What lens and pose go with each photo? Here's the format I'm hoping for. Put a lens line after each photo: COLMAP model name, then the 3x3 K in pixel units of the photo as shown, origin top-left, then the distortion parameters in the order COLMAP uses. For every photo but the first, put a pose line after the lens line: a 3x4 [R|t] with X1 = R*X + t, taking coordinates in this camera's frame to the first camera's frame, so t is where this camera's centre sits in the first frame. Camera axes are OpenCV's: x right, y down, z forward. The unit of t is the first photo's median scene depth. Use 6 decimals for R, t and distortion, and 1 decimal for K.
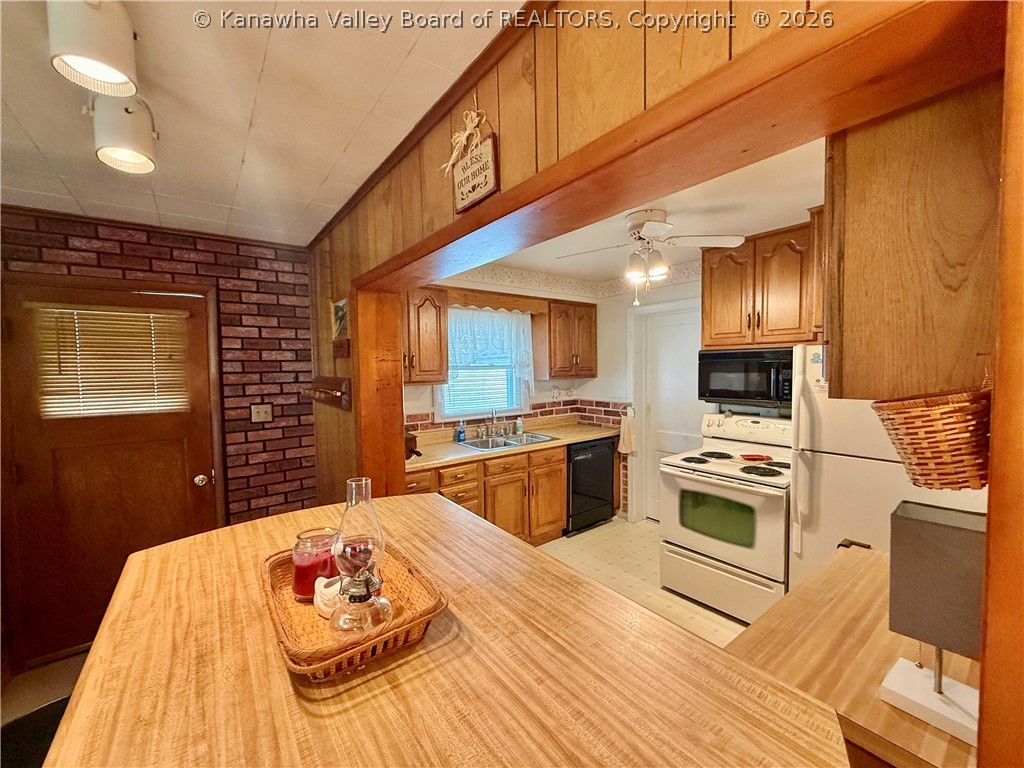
lens RADIAL K [[408.4, 0, 511.5], [0, 408.4, 384.4], [0, 0, 1]] dist [-0.000036, -0.000063]
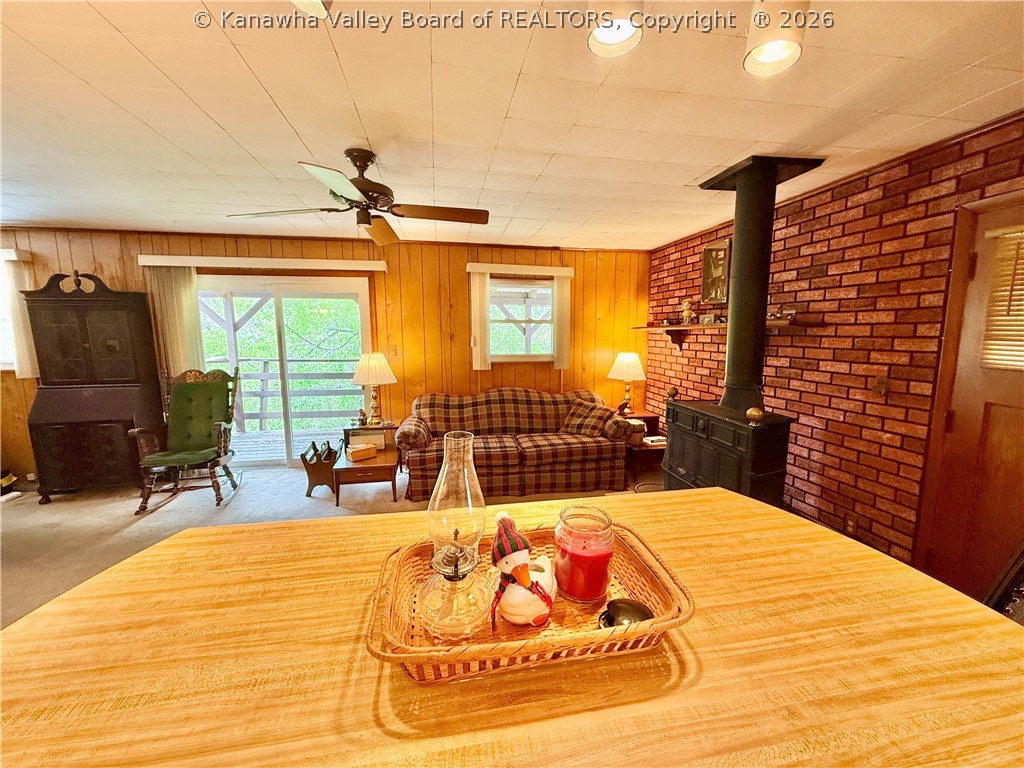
lens RADIAL K [[408.4, 0, 511.5], [0, 408.4, 384.4], [0, 0, 1]] dist [-0.000036, -0.000063]
pose [[-0.455607, 0.136148, -0.879708, 0.066508], [-0.026364, 0.985738, 0.166212, 0.002320], [0.889791, 0.098920, -0.445520, 0.378718]]
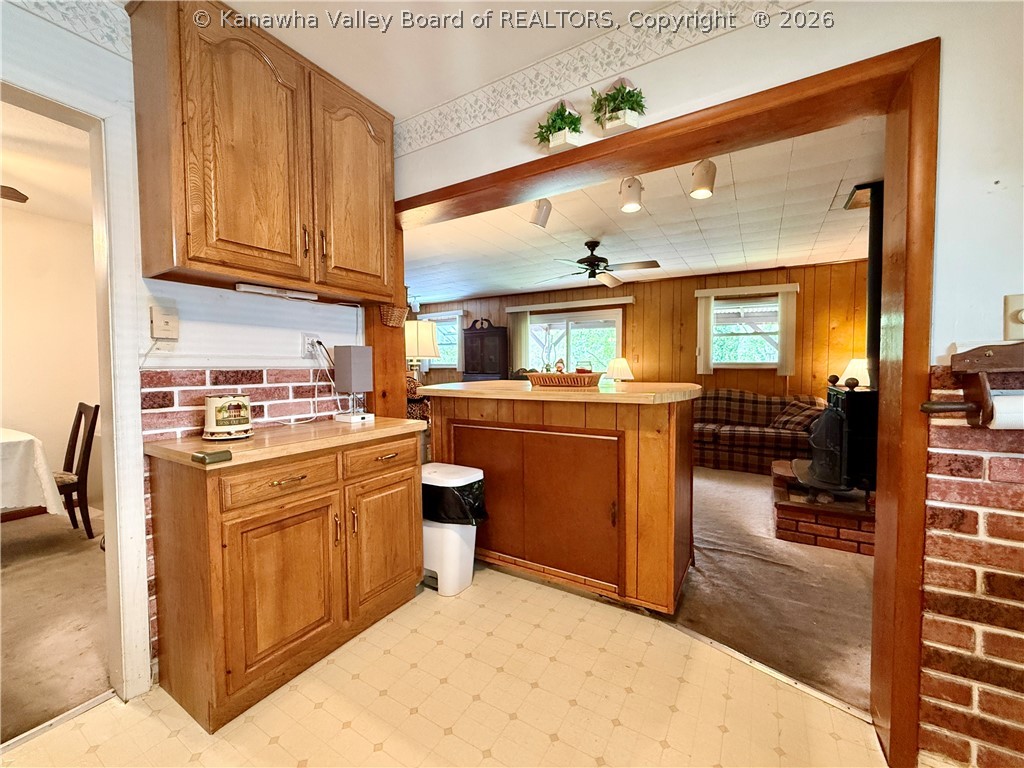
lens RADIAL K [[410.6, 0, 512.0], [0, 410.6, 384.0], [0, 0, 1]] dist [-0.001029, -0.000039]
pose [[-0.930663, 0.032773, -0.364406, 0.290932], [0.001096, 0.996225, 0.086798, 0.090088], [0.365875, 0.080381, -0.927186, 1.052611]]
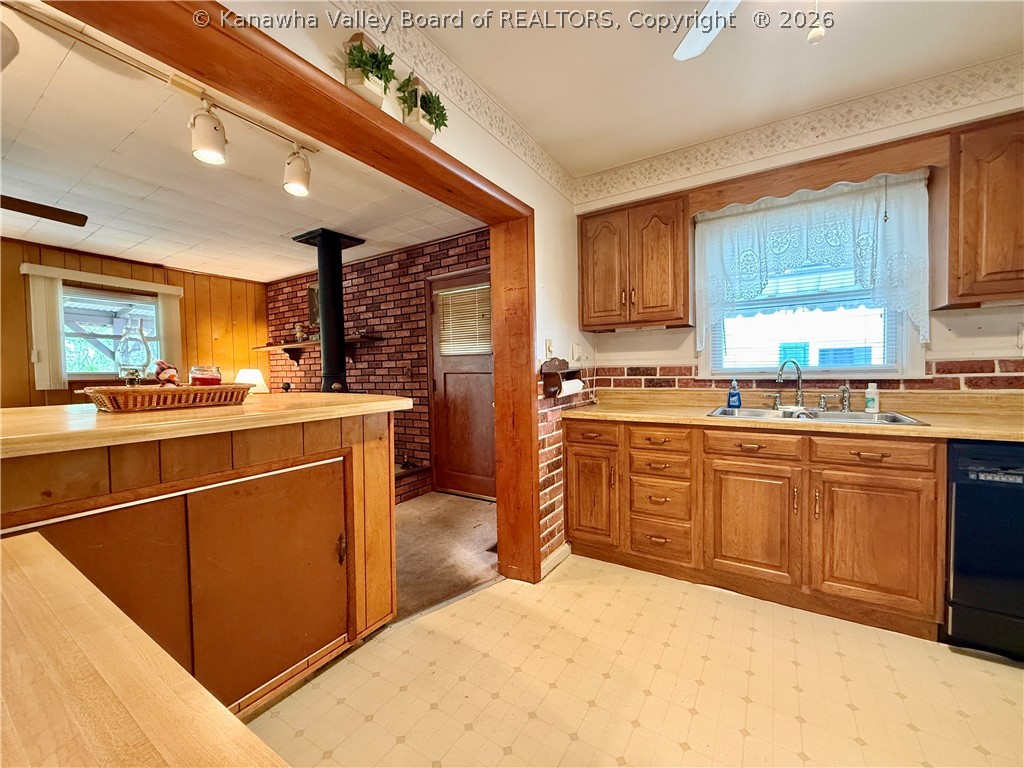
lens RADIAL K [[408.4, 0, 511.5], [0, 408.4, 384.4], [0, 0, 1]] dist [-0.000036, -0.000063]
pose [[0.347361, 0.038799, -0.936928, 0.498127], [-0.028376, 0.999121, 0.030855, 0.111869], [0.937302, 0.015868, 0.348157, 0.511127]]
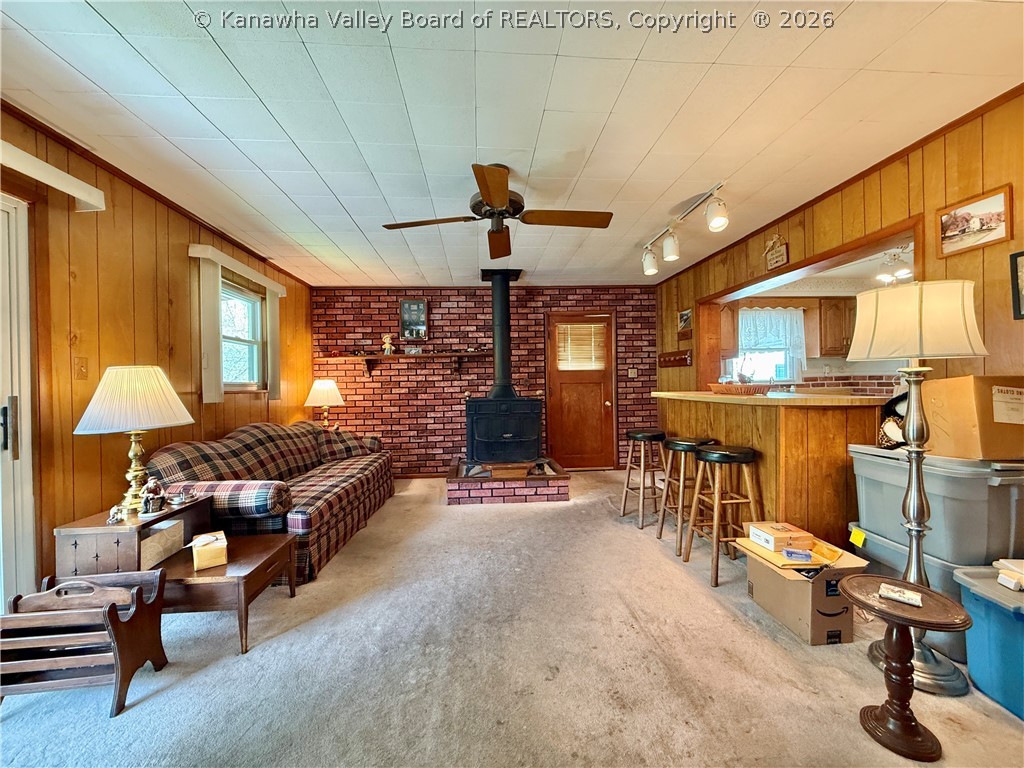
lens RADIAL K [[408.4, 0, 511.5], [0, 408.4, 384.4], [0, 0, 1]] dist [-0.000036, -0.000063]
pose [[0.839900, 0.001331, -0.542740, -0.041626], [-0.017705, 0.999532, -0.024947, 0.179102], [0.542453, 0.030562, 0.839530, -0.922535]]
